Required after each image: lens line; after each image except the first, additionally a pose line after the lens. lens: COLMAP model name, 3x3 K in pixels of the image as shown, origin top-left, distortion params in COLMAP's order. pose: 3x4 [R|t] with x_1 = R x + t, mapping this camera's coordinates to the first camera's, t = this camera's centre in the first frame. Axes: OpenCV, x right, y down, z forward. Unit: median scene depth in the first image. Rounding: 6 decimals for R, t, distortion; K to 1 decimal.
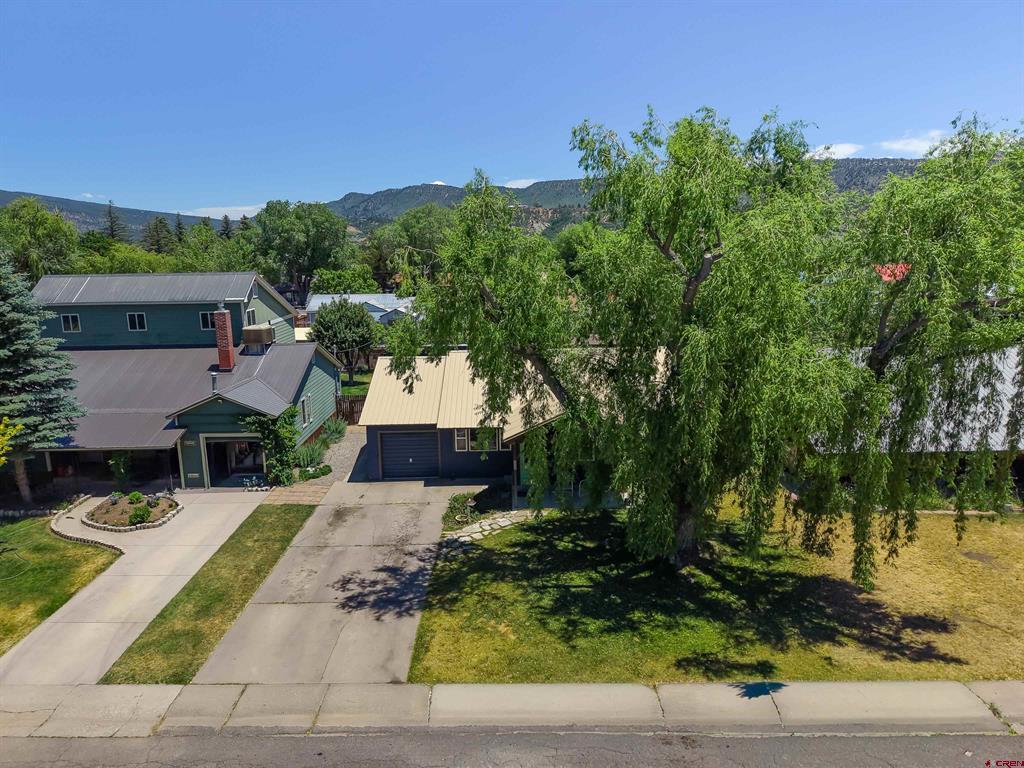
lens RADIAL K [[682.5, 0, 511.0], [0, 682.5, 388.2], [0, 0, 1]] dist [0.036883, -0.038651]
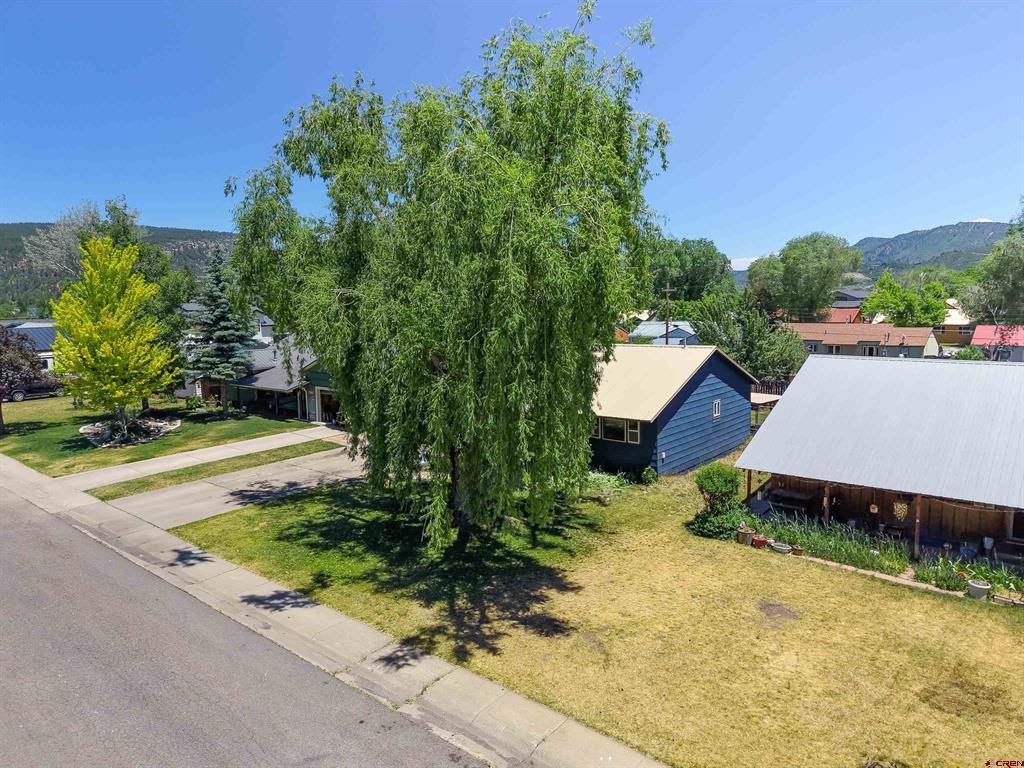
lens RADIAL K [[683.9, 0, 507.9], [0, 683.9, 383.9], [0, 0, 1]] dist [0.036484, -0.039773]
pose [[0.766258, 0.079079, -0.637648, 0.850825], [-0.127660, 0.991350, -0.030464, 0.066571], [0.629723, 0.104746, 0.769725, 0.240822]]
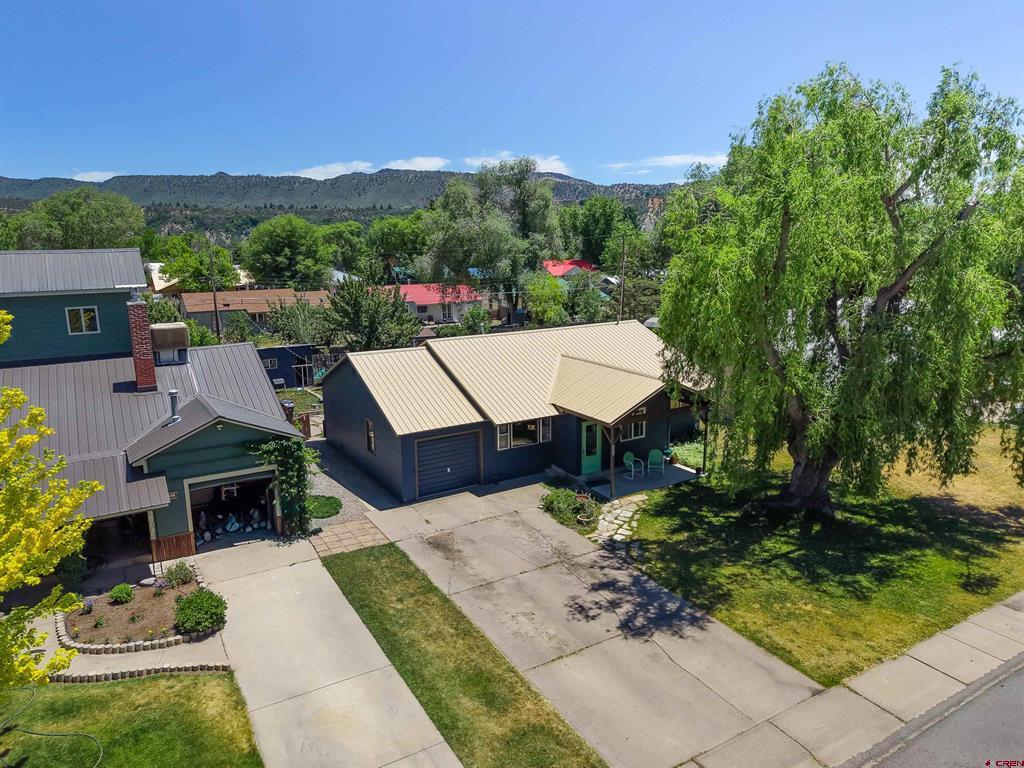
lens RADIAL K [[682.5, 0, 511.0], [0, 682.5, 388.2], [0, 0, 1]] dist [0.036883, -0.038651]
pose [[0.856018, -0.103270, 0.506526, -0.621471], [0.106021, 0.994086, 0.023500, -0.005745], [-0.505957, 0.033586, 0.861905, 0.309167]]
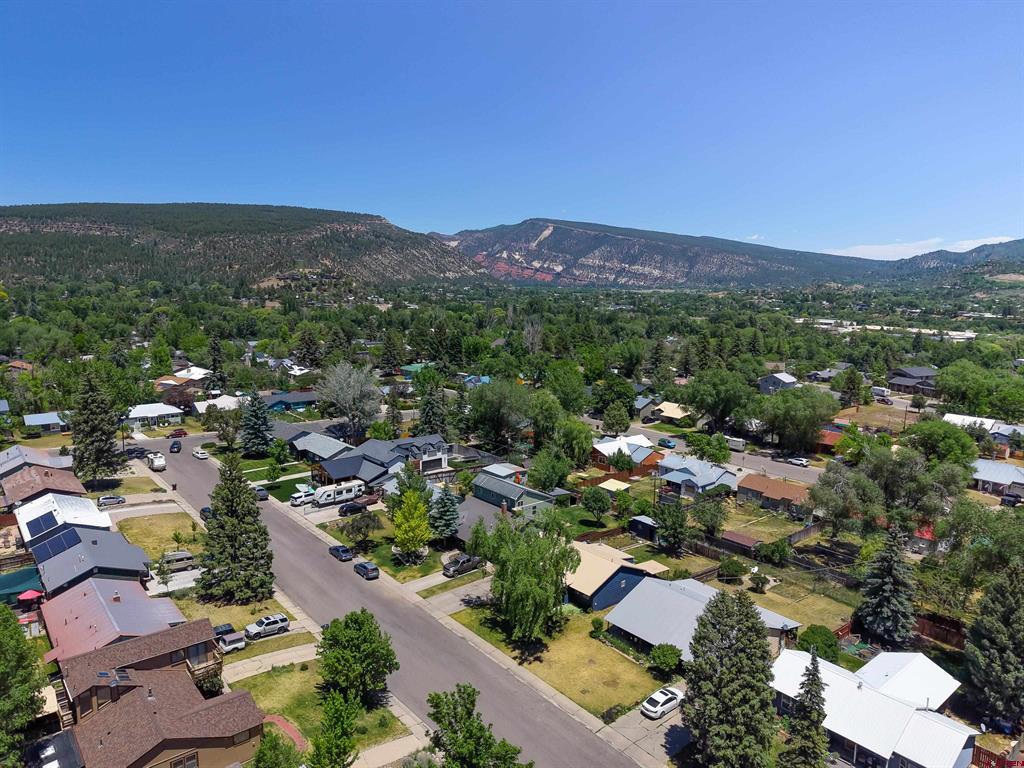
lens RADIAL K [[682.5, 0, 511.0], [0, 682.5, 388.2], [0, 0, 1]] dist [0.036883, -0.038651]
pose [[0.642314, 0.145313, -0.752540, 2.533139], [-0.184312, 0.982335, 0.032369, -0.998020], [0.743950, 0.117911, 0.657750, -1.475833]]
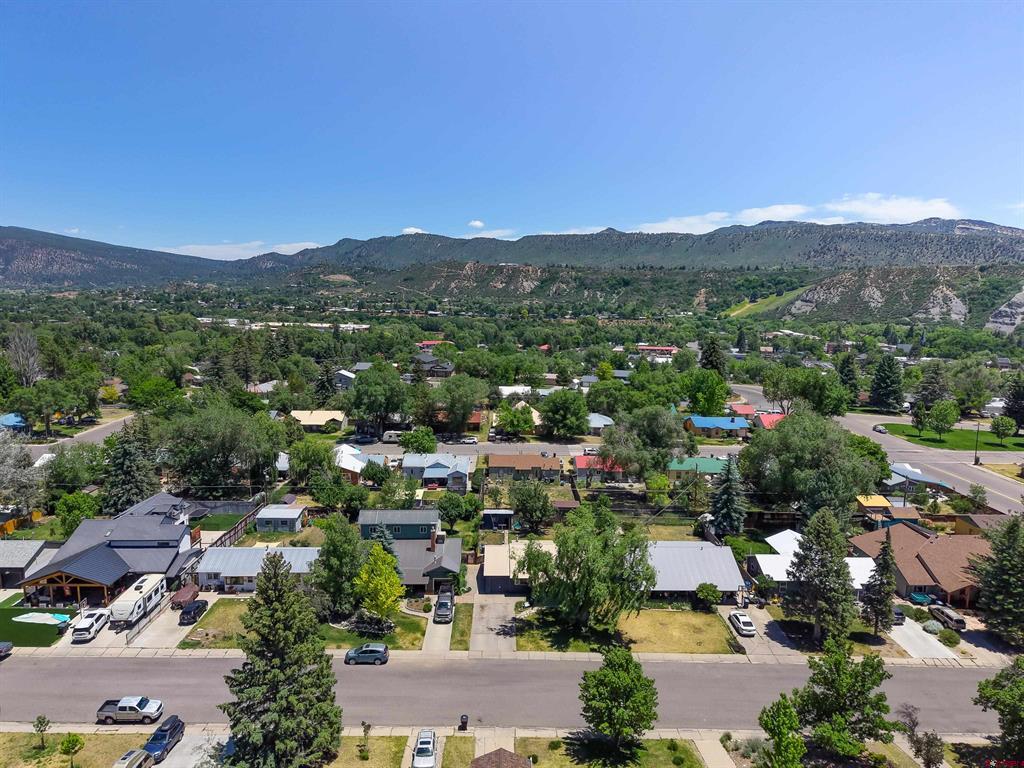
lens RADIAL K [[683.9, 0, 507.9], [0, 683.9, 383.9], [0, 0, 1]] dist [0.036484, -0.039773]
pose [[0.999601, 0.023461, 0.015742, -0.227171], [-0.022323, 0.997372, -0.068927, -0.724025], [-0.017318, 0.068548, 0.997498, -2.587593]]
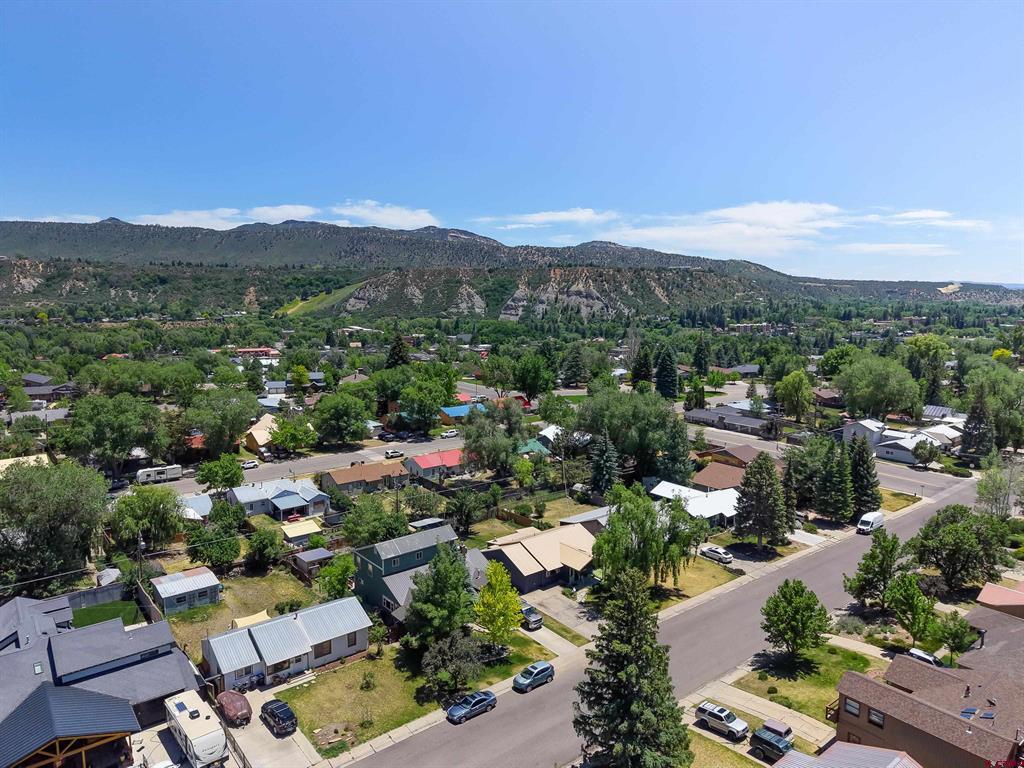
lens RADIAL K [[682.5, 0, 511.0], [0, 682.5, 388.2], [0, 0, 1]] dist [0.036883, -0.038651]
pose [[0.775648, -0.071283, 0.627128, -2.607346], [0.114263, 0.993043, -0.028449, -0.856290], [-0.620737, 0.093724, 0.778397, -1.732591]]
